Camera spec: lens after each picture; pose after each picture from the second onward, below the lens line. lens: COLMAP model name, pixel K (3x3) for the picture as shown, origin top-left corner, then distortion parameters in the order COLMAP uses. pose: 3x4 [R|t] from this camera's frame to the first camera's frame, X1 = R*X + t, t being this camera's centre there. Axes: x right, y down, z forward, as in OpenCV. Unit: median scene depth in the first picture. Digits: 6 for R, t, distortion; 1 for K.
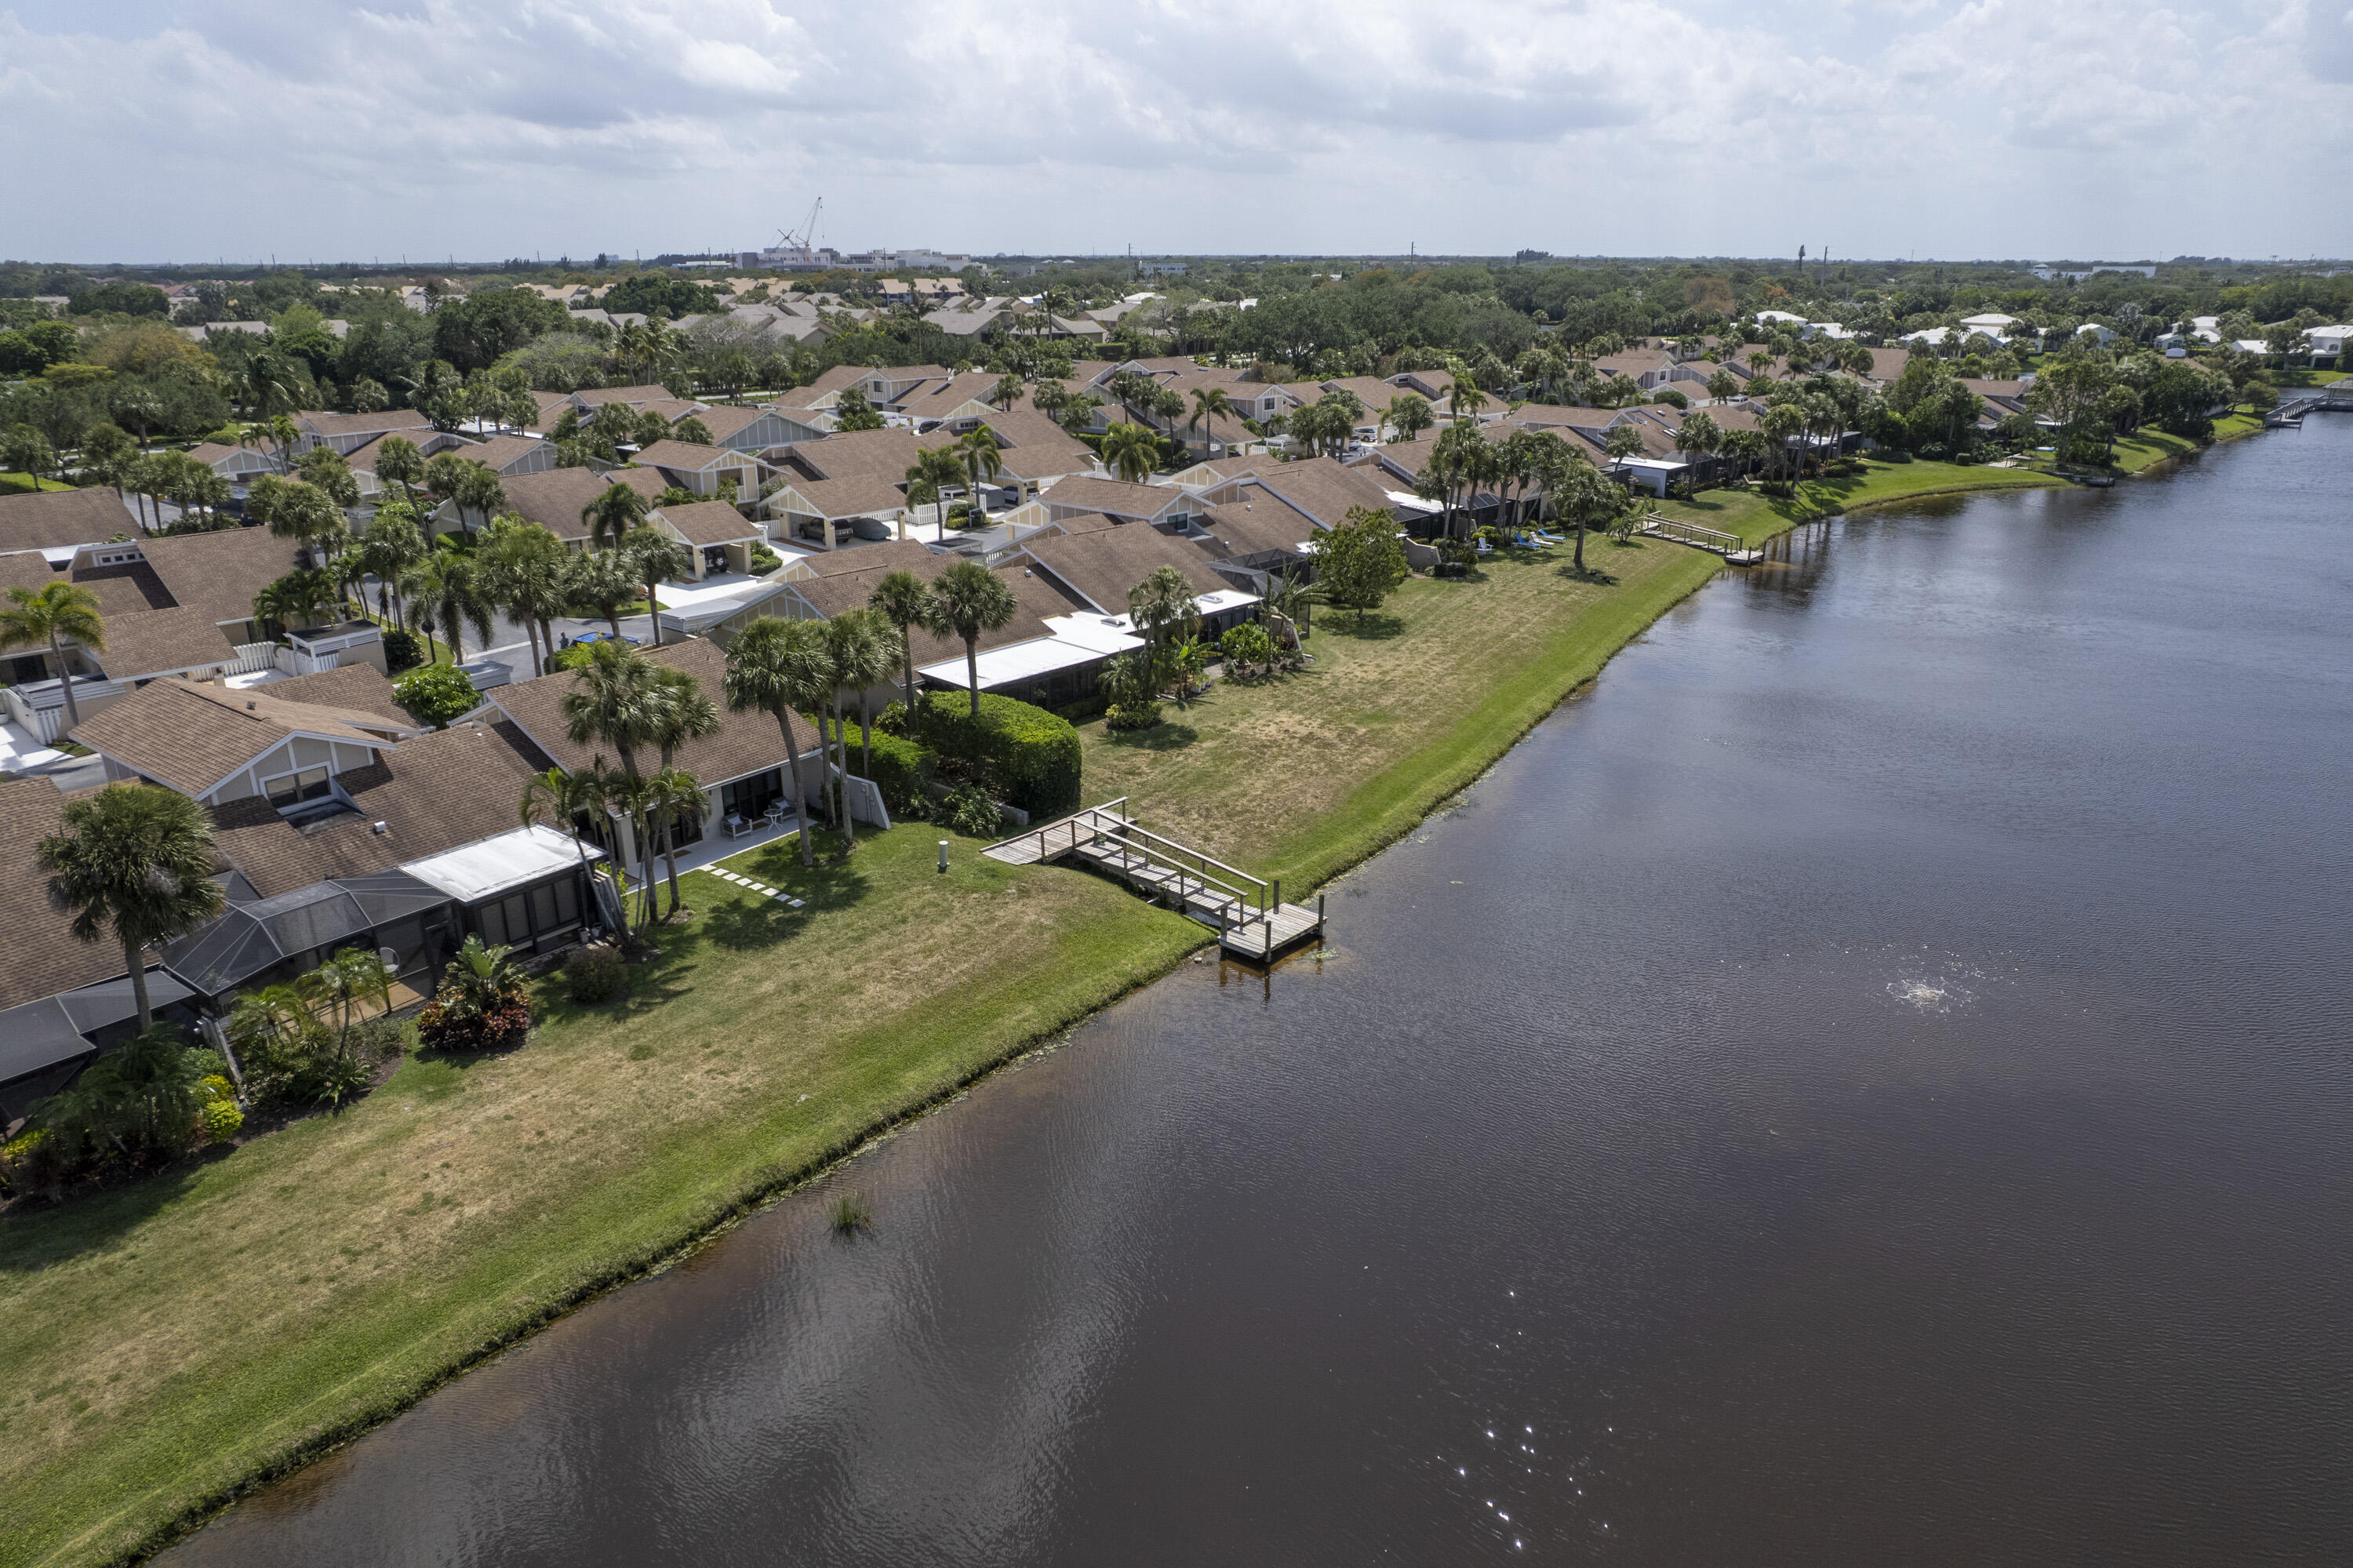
lens RADIAL K [[1497.4, 0, 1184.6], [0, 1497.4, 776.3], [0, 0, 1]] dist [-0.094443, 0.083302]
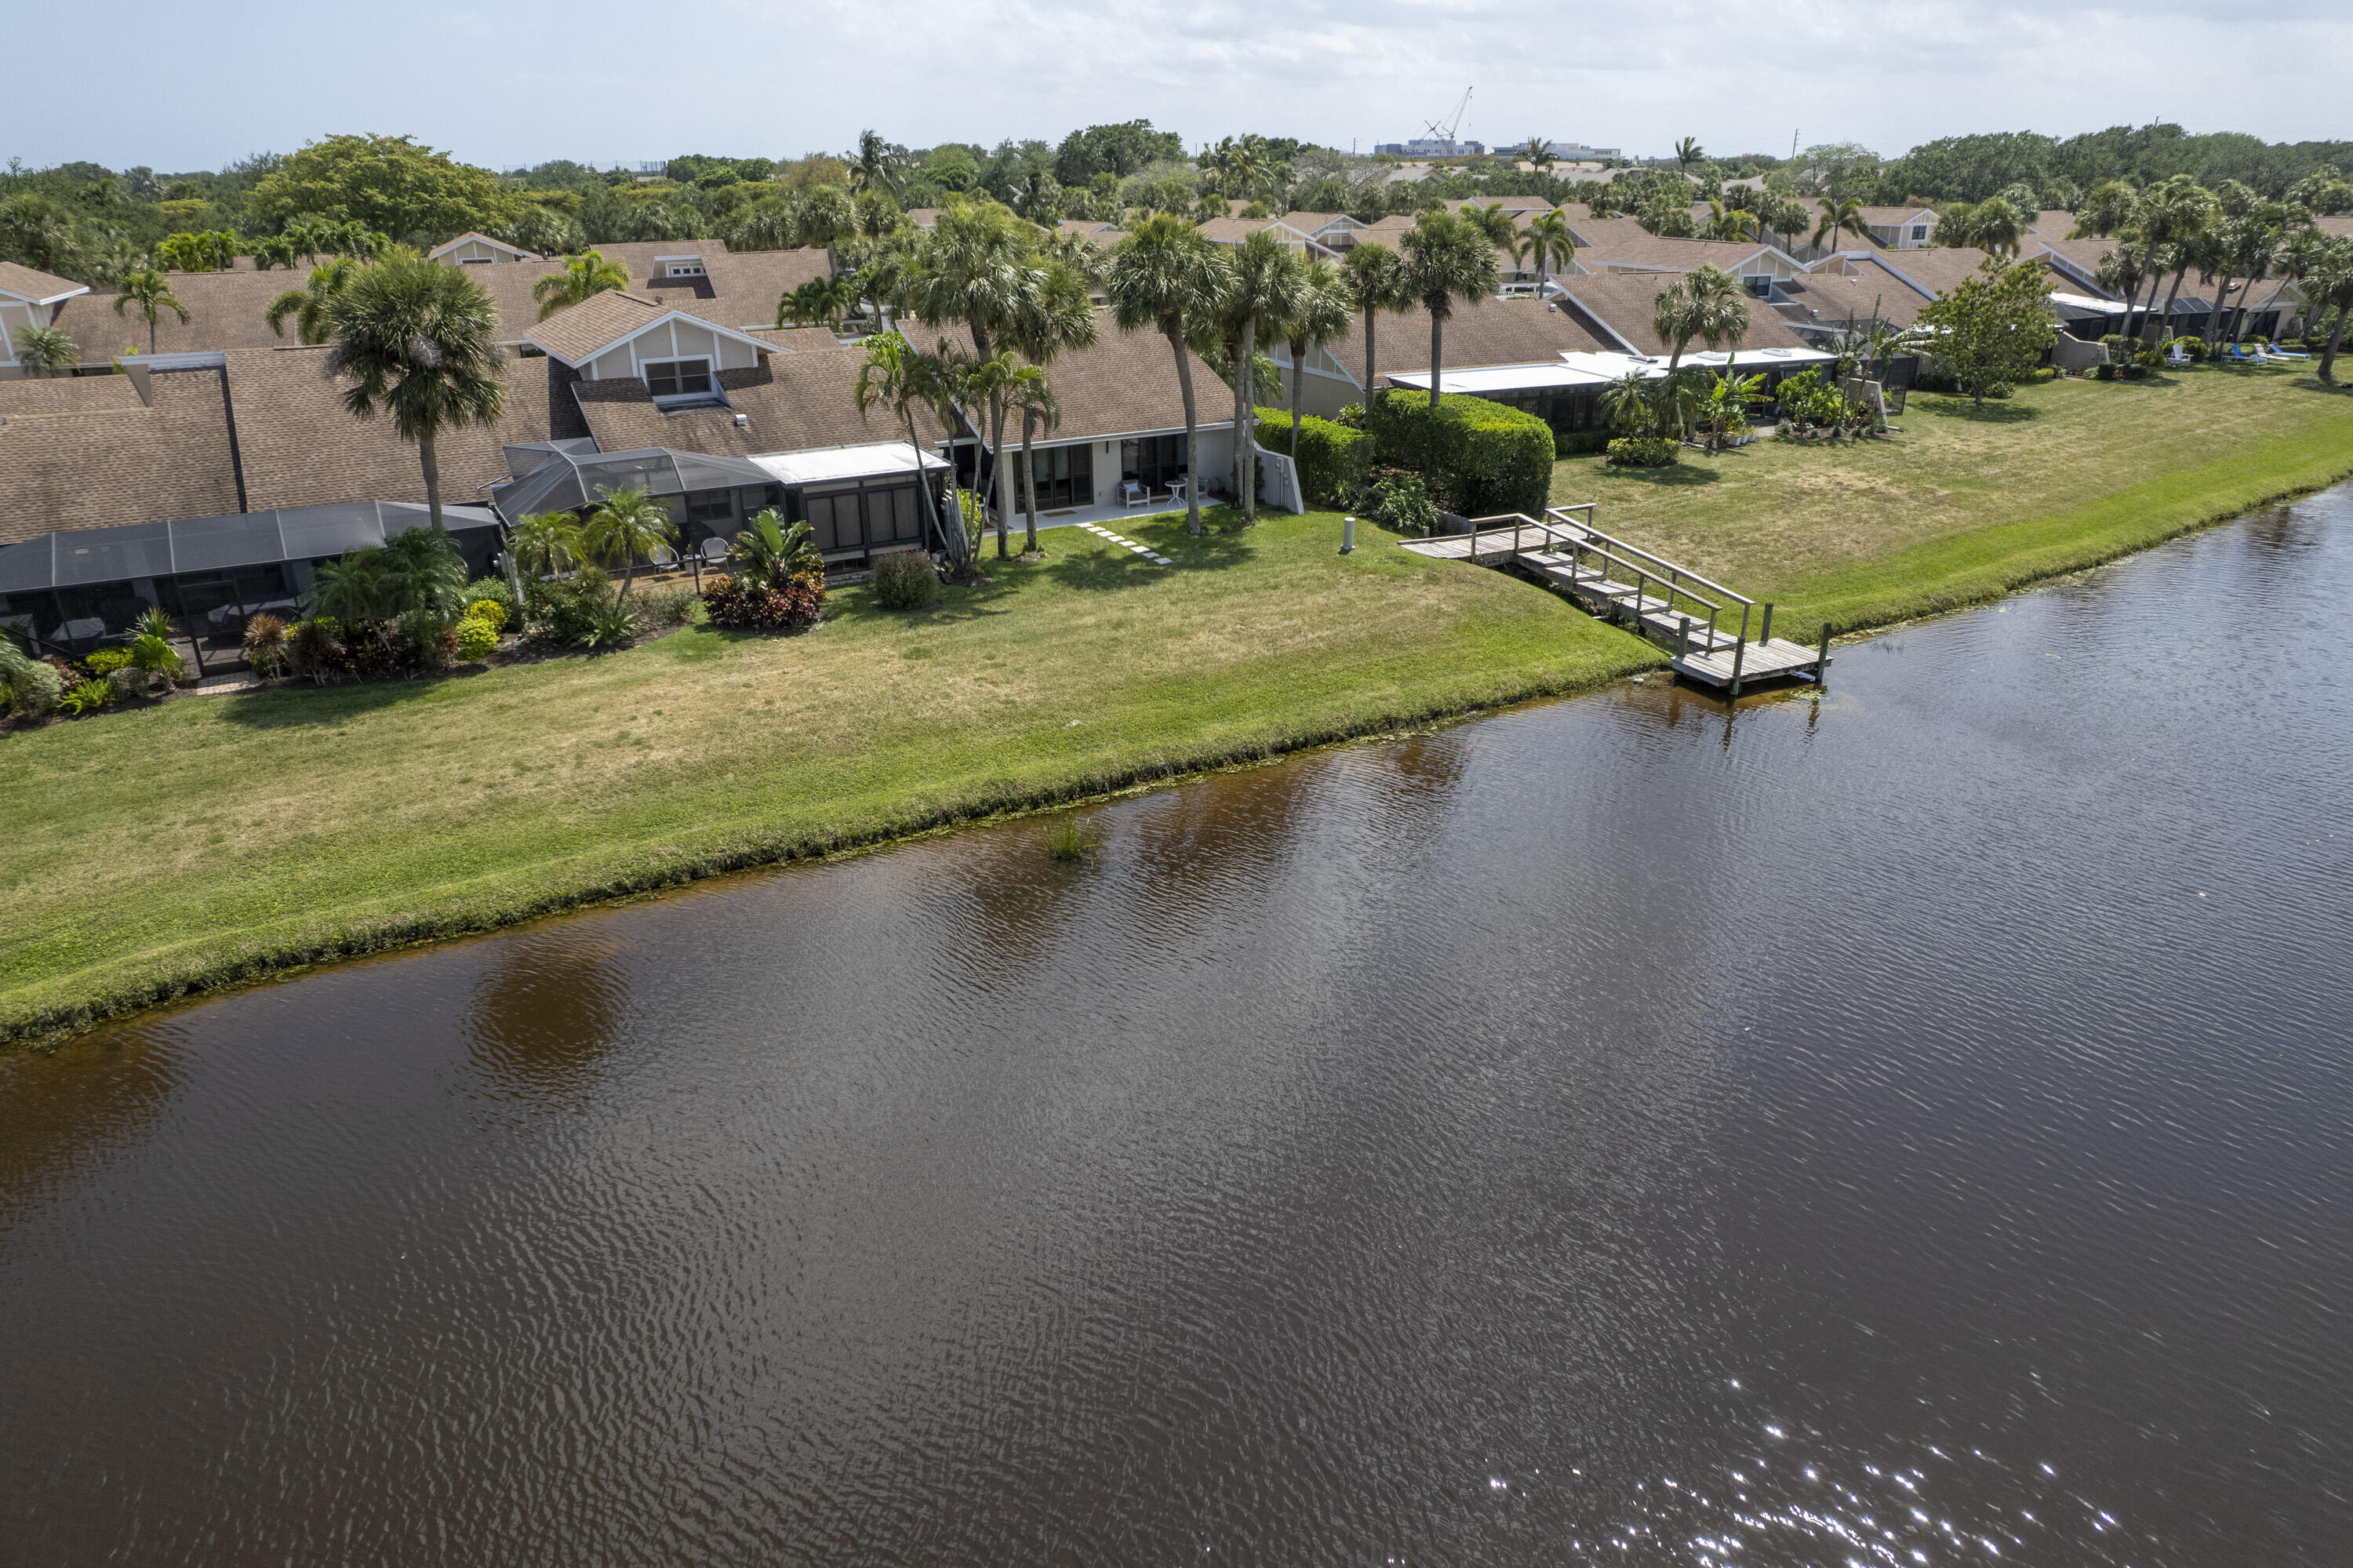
lens RADIAL K [[1488.3, 0, 1176.5], [0, 1488.3, 784.0], [0, 0, 1]] dist [-0.061581, 0.040660]
pose [[0.917365, 0.146257, -0.370202, 0.077412], [-0.122116, 0.988610, 0.087969, 0.132465], [0.378852, -0.035492, 0.924777, 0.206309]]
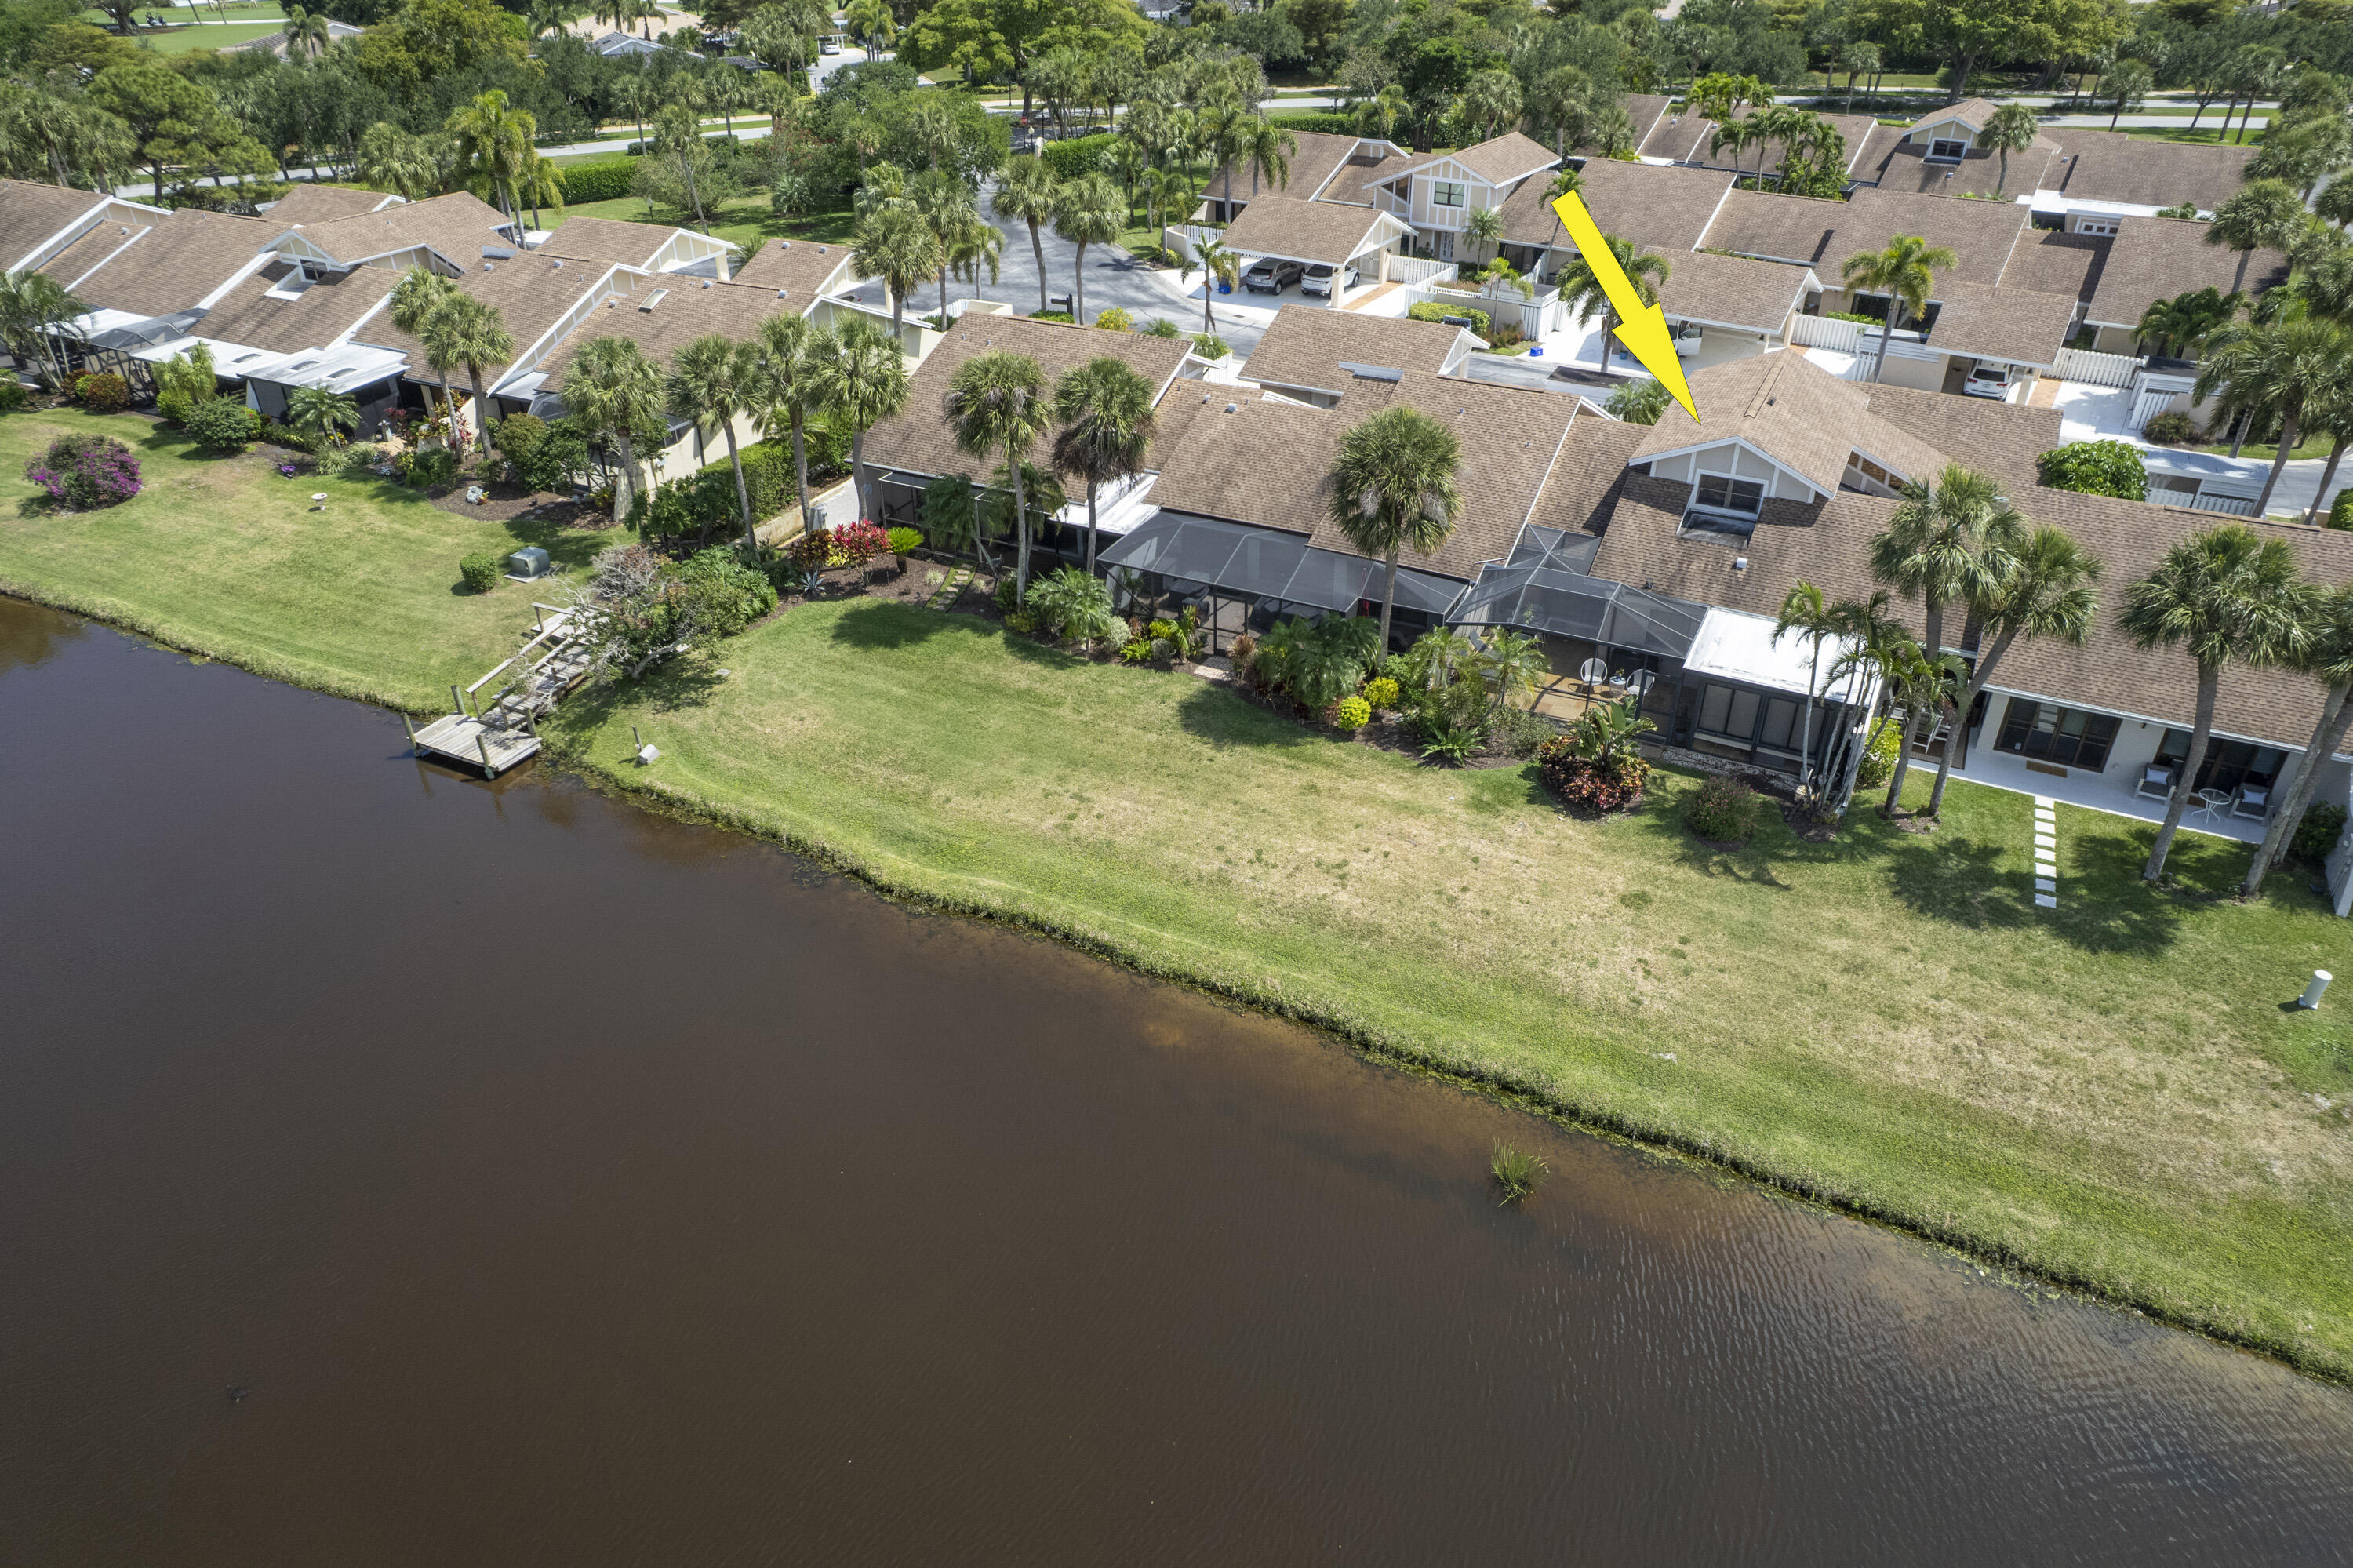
lens RADIAL K [[1497.4, 0, 1184.6], [0, 1497.4, 776.3], [0, 0, 1]] dist [-0.094443, 0.083302]
pose [[0.160906, 0.525752, -0.835281, 0.235080], [-0.318885, 0.828612, 0.460125, -0.158288], [0.934035, 0.192322, 0.300982, 0.364587]]
